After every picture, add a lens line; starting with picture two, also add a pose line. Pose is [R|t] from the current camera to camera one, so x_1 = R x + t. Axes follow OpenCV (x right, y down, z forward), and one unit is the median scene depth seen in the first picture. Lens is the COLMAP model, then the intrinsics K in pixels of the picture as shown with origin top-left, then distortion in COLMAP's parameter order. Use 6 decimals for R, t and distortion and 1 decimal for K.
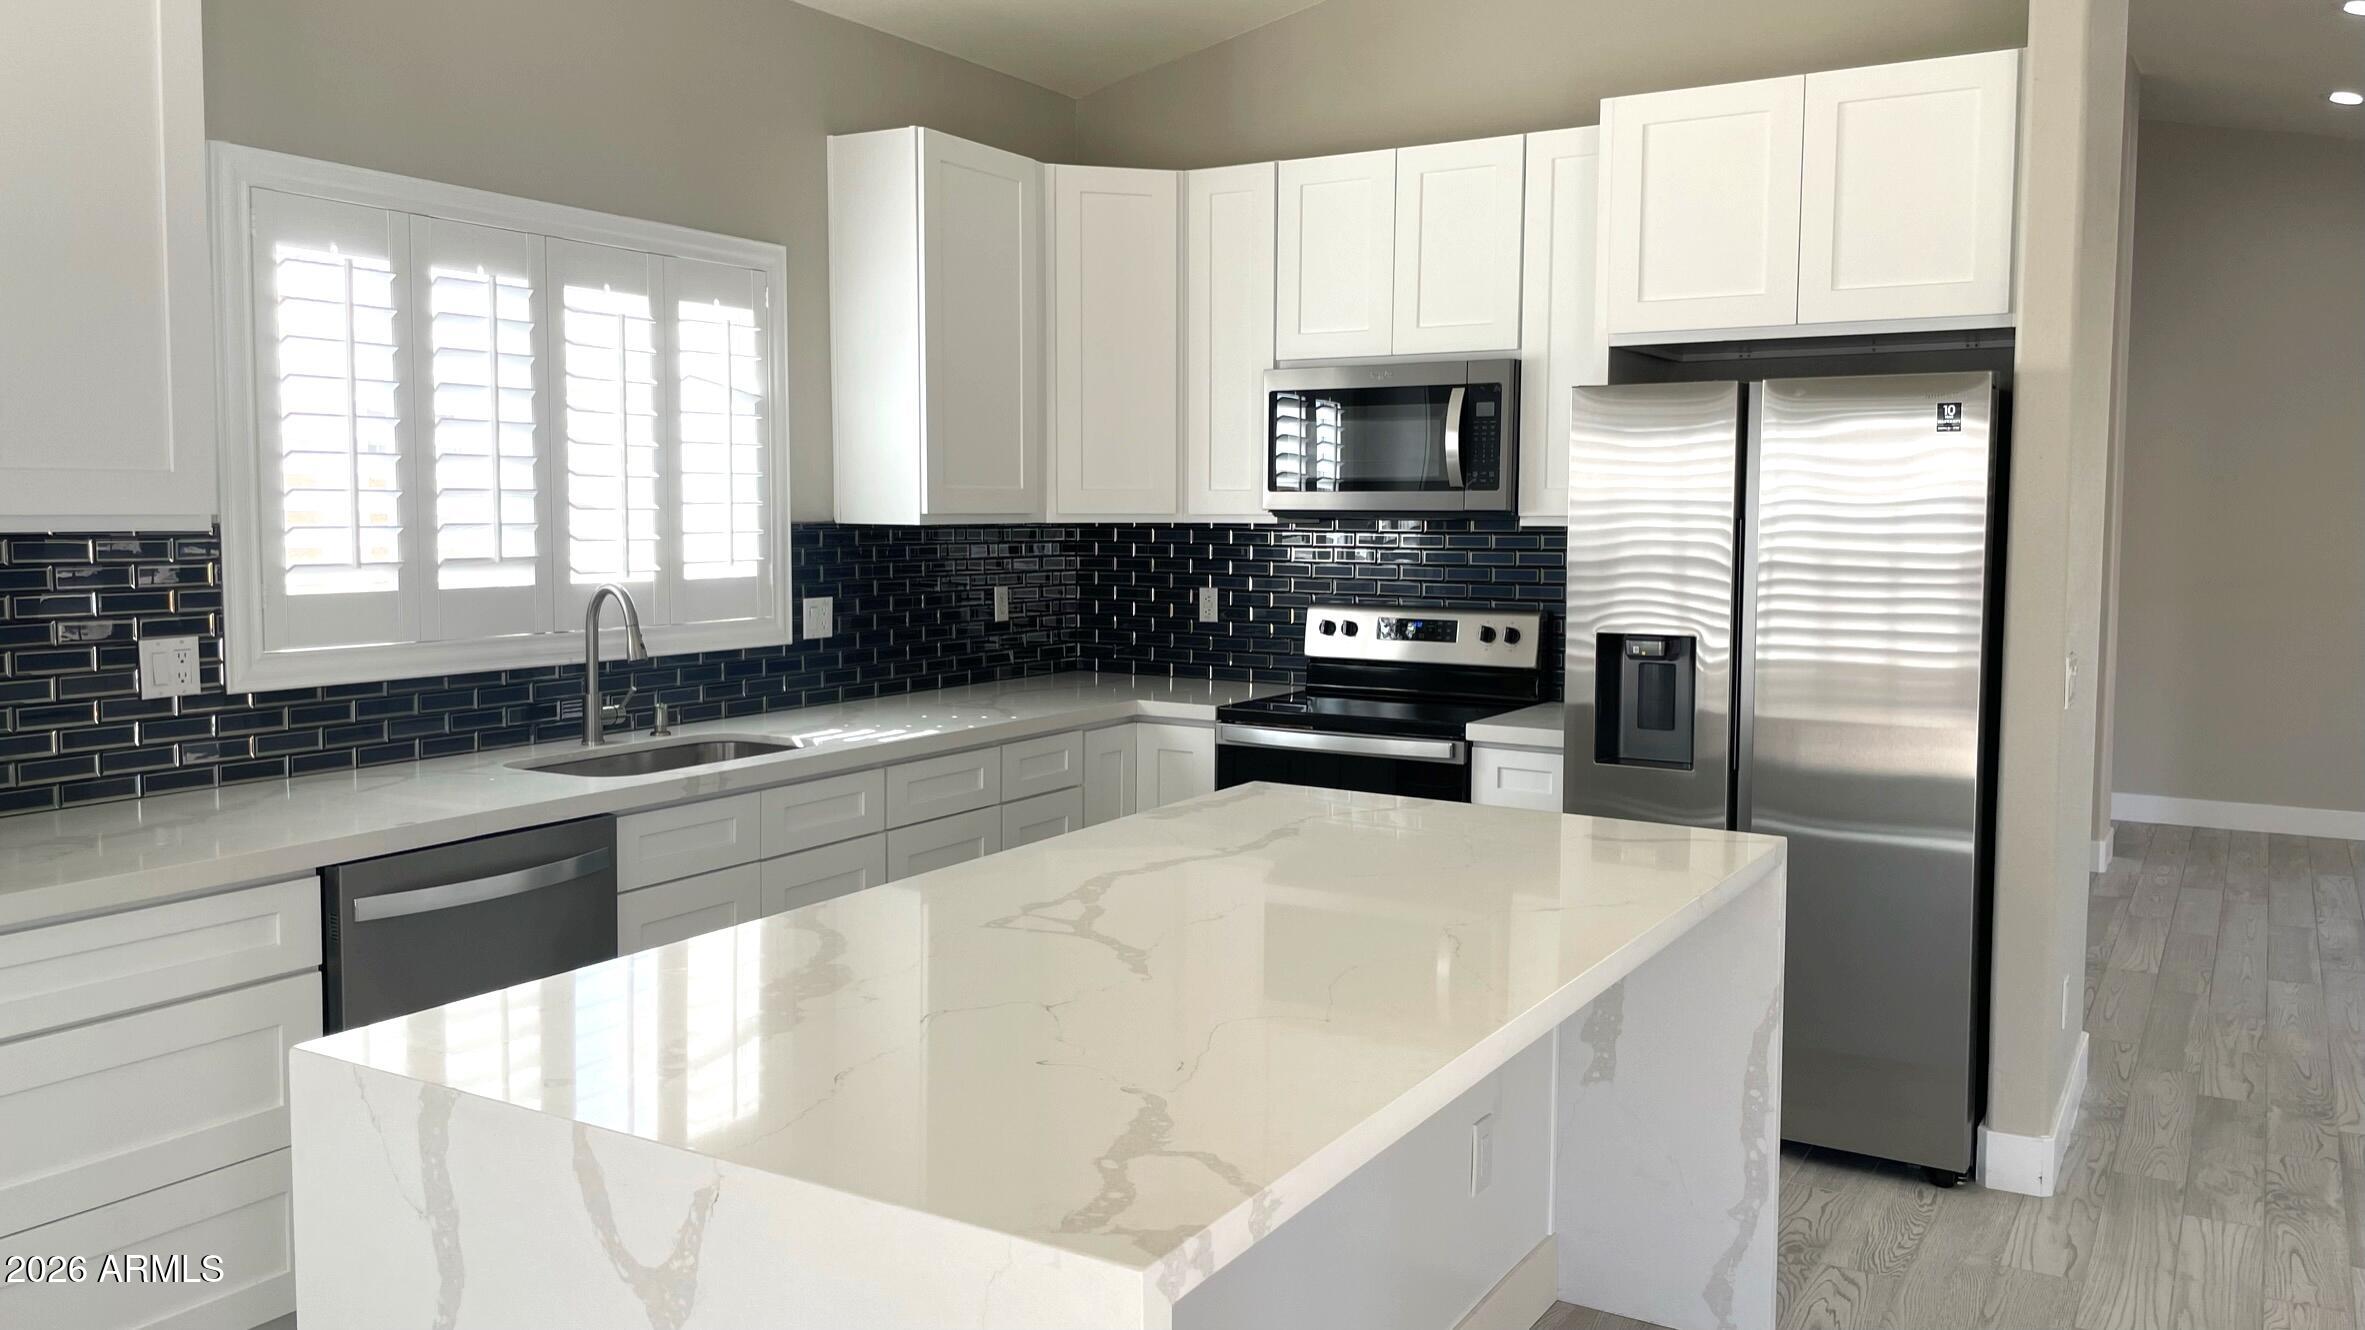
lens RADIAL K [[1778.6, 0, 1187.2], [0, 1778.6, 643.0], [0, 0, 1]] dist [0.104693, -0.143528]
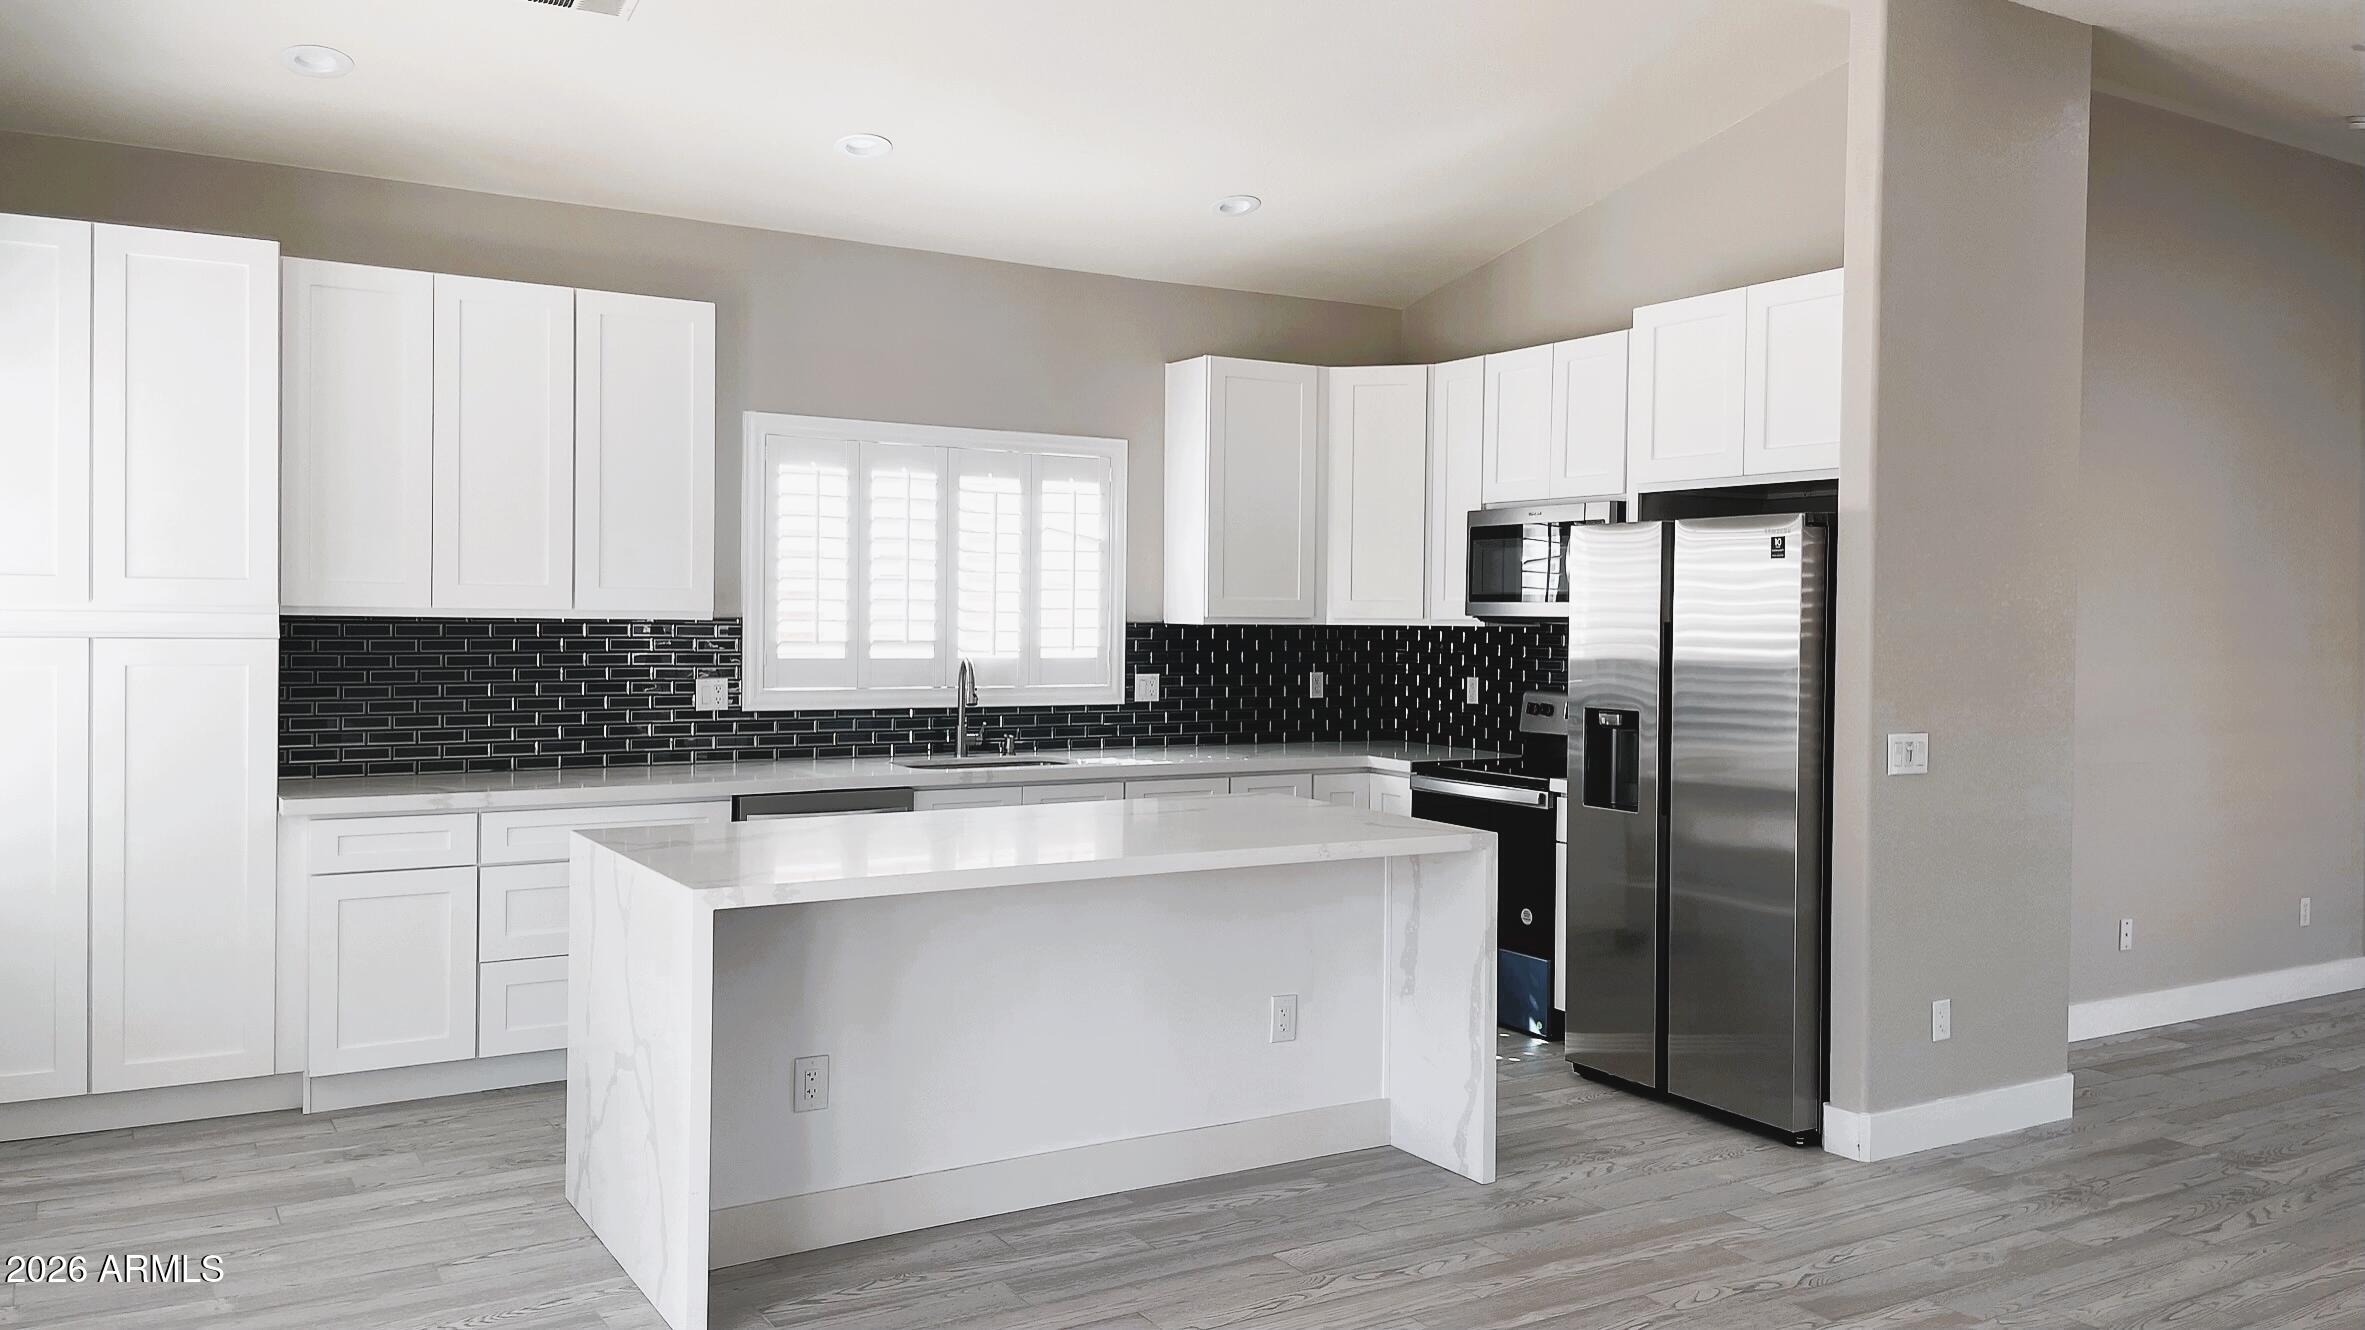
lens RADIAL K [[1778.6, 0, 1187.2], [0, 1778.6, 643.0], [0, 0, 1]] dist [0.104693, -0.143528]
pose [[0.885771, 0.013472, -0.463927, 0.575498], [-0.043696, 0.997560, -0.054458, 0.031600], [0.462061, 0.068509, 0.884198, -0.319018]]
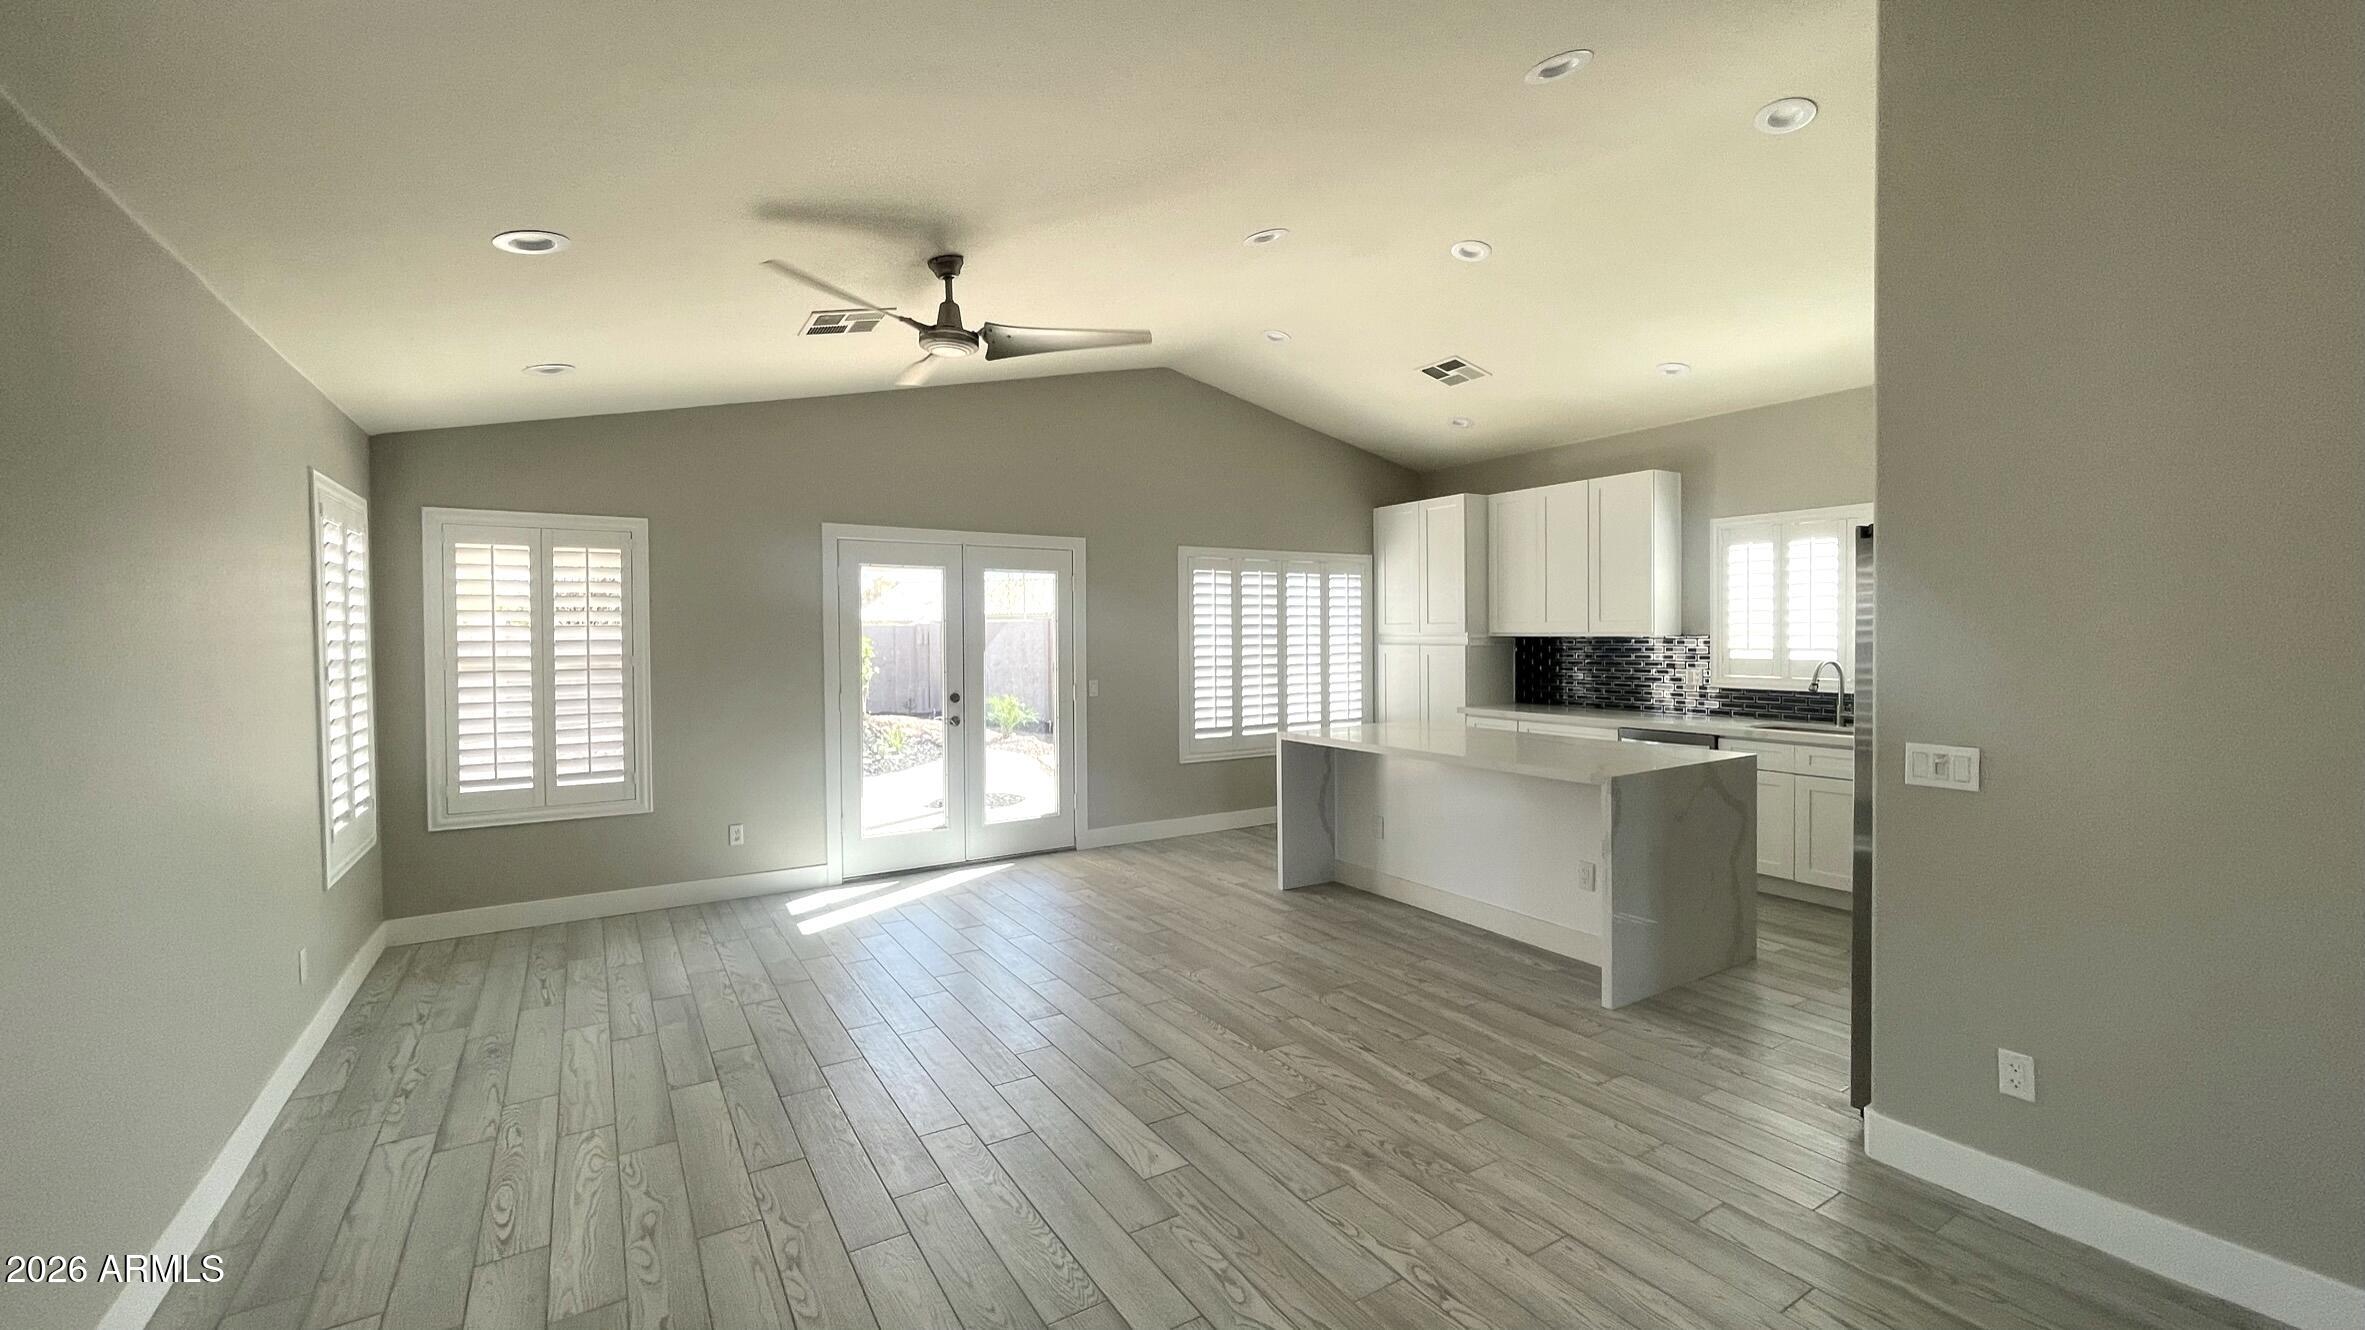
lens RADIAL K [[959.6, 0, 1182.5], [0, 959.6, 665.0], [0, 0, 1]] dist [-0.030391, 0.000034]
pose [[-0.457177, 0.027805, -0.888941, 1.165663], [-0.063744, 0.995916, 0.063935, -0.049397], [0.887088, 0.085894, -0.453538, 0.765860]]
